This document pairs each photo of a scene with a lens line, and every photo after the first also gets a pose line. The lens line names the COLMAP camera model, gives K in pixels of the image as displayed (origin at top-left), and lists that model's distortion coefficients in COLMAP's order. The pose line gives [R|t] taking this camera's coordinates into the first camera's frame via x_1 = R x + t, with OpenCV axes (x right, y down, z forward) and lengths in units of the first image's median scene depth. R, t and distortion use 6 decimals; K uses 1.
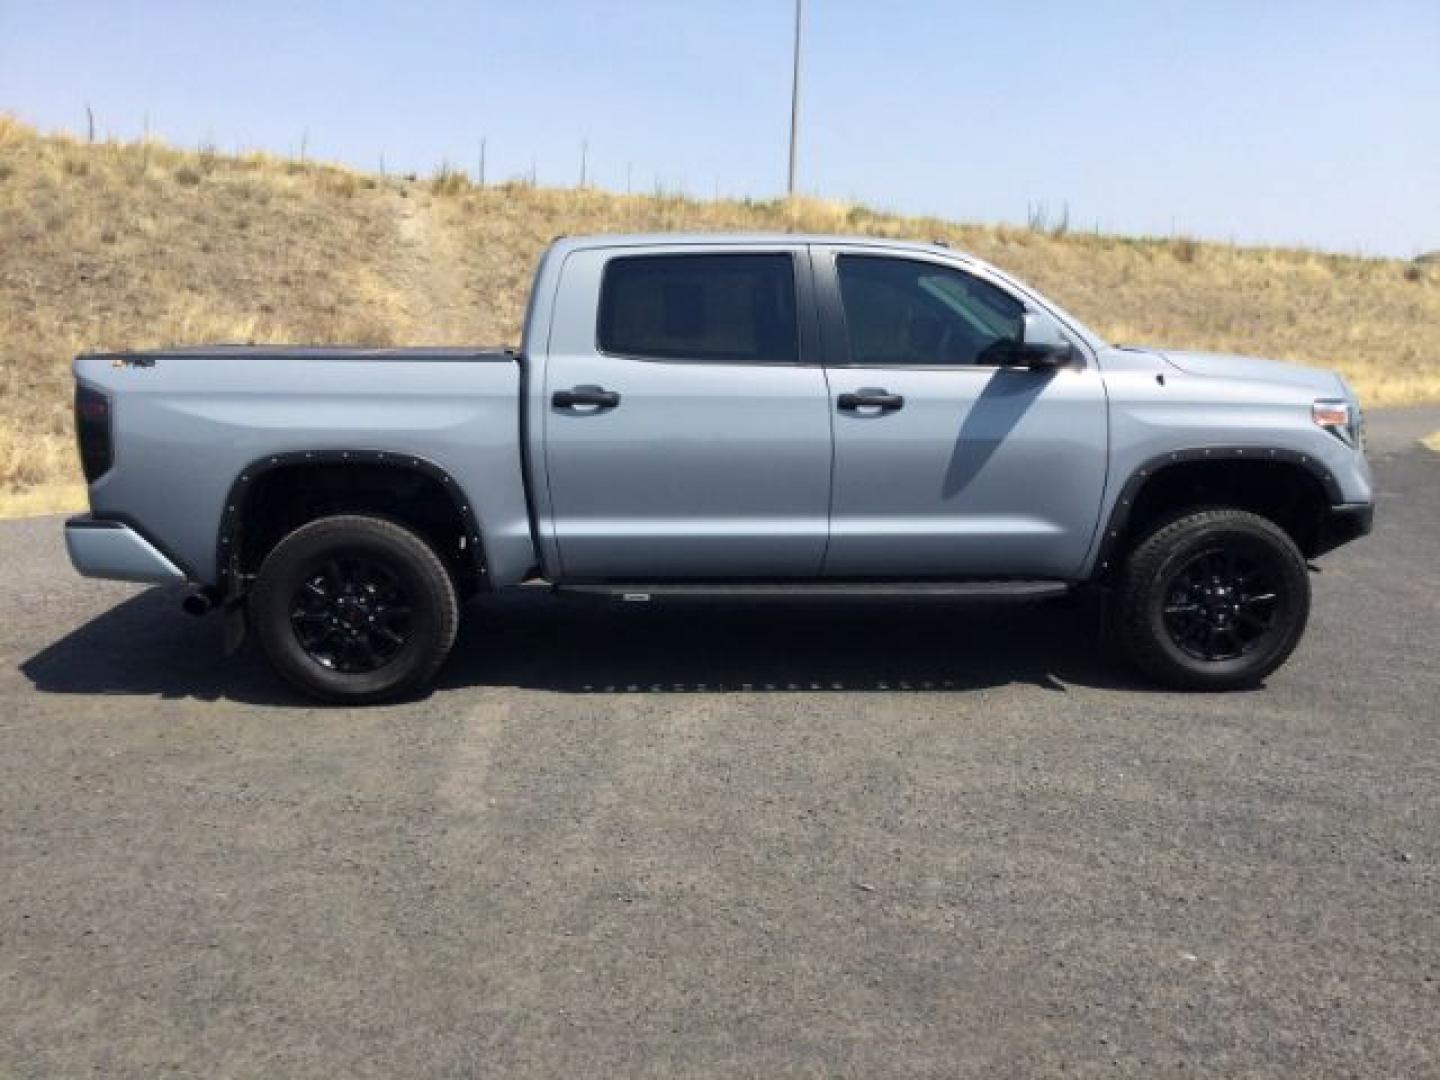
lens RADIAL K [[1344.8, 0, 715.5], [0, 1344.8, 543.1], [0, 0, 1]] dist [0.055452, 0.000000]
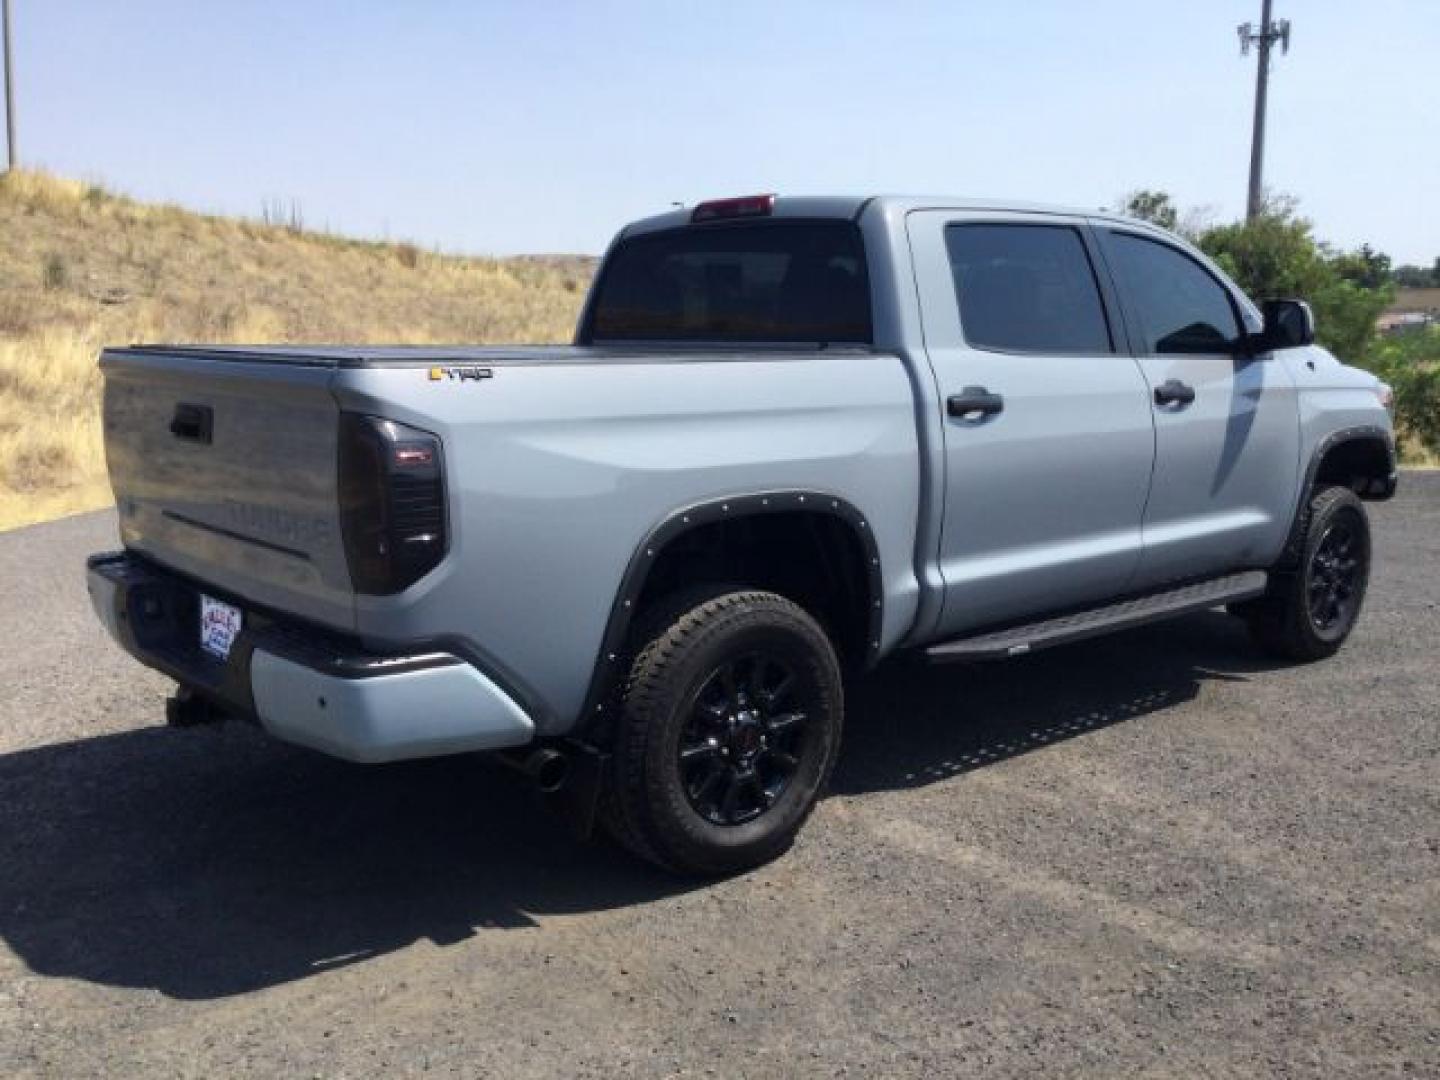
lens RADIAL K [[1344.8, 0, 721.8], [0, 1344.8, 537.2], [0, 0, 1]] dist [0.055452, 0.000000]
pose [[0.776546, -0.100151, 0.622049, -0.679986], [0.105889, 0.993988, 0.027845, -0.066169], [-0.621098, 0.044245, 0.782483, 0.472388]]
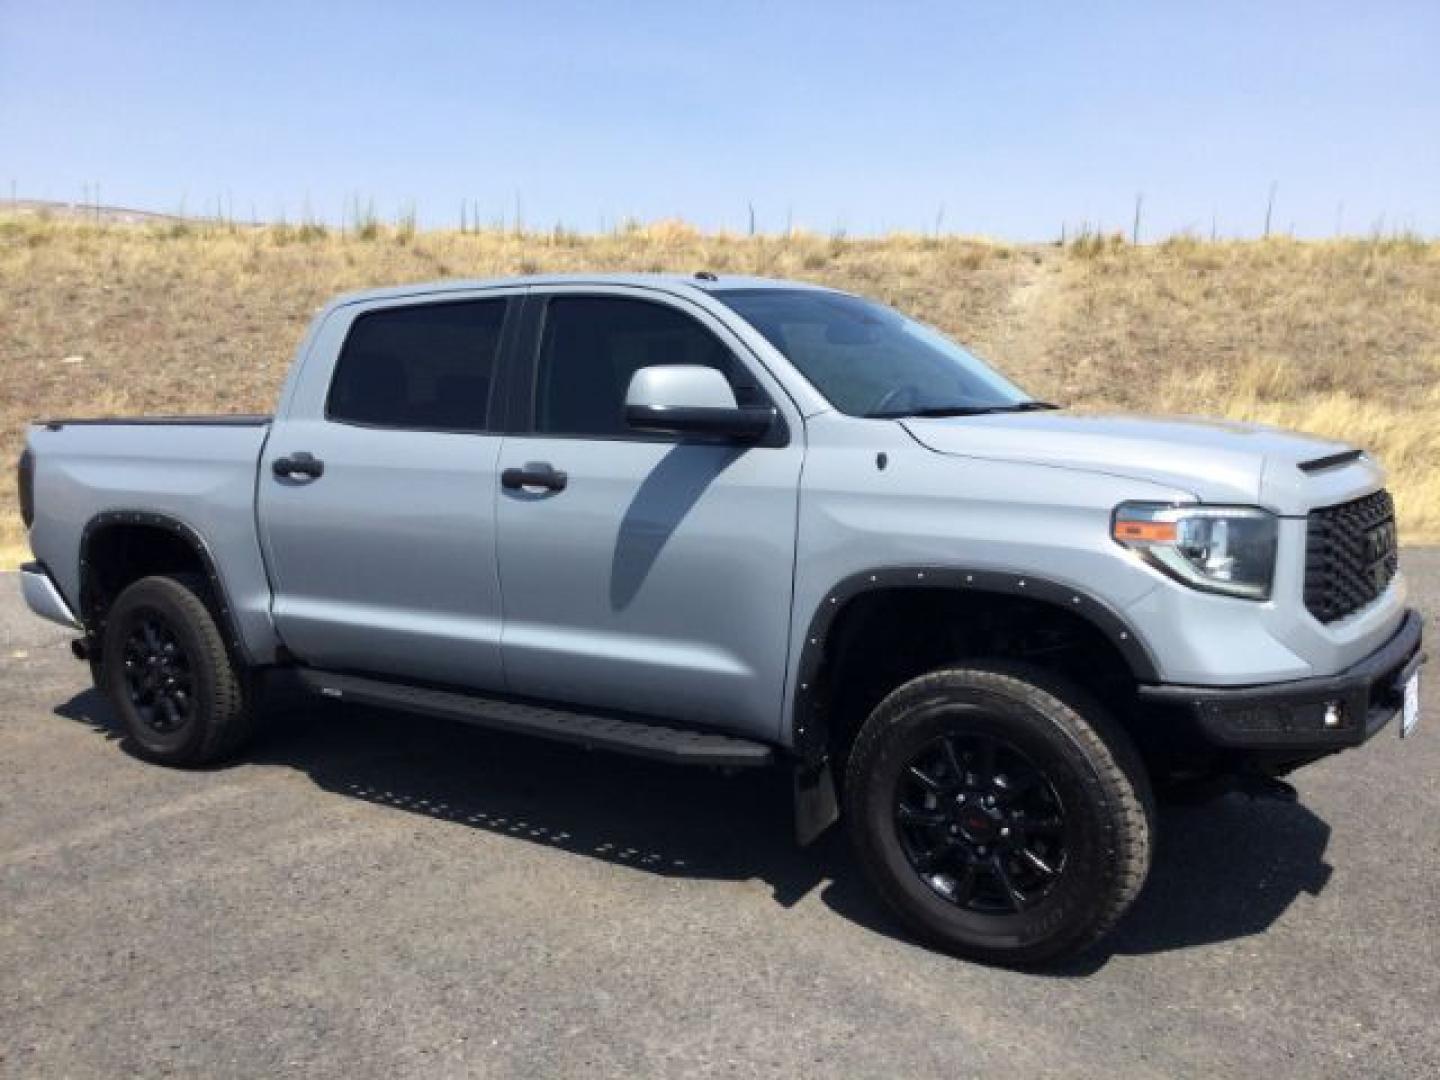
lens RADIAL K [[1344.8, 0, 716.9], [0, 1344.8, 549.5], [0, 0, 1]] dist [0.055452, 0.000000]
pose [[0.783433, 0.059297, -0.618640, 0.675596], [-0.090805, 0.995677, -0.019557, -0.057628], [0.614806, 0.071497, 0.785431, 0.445585]]
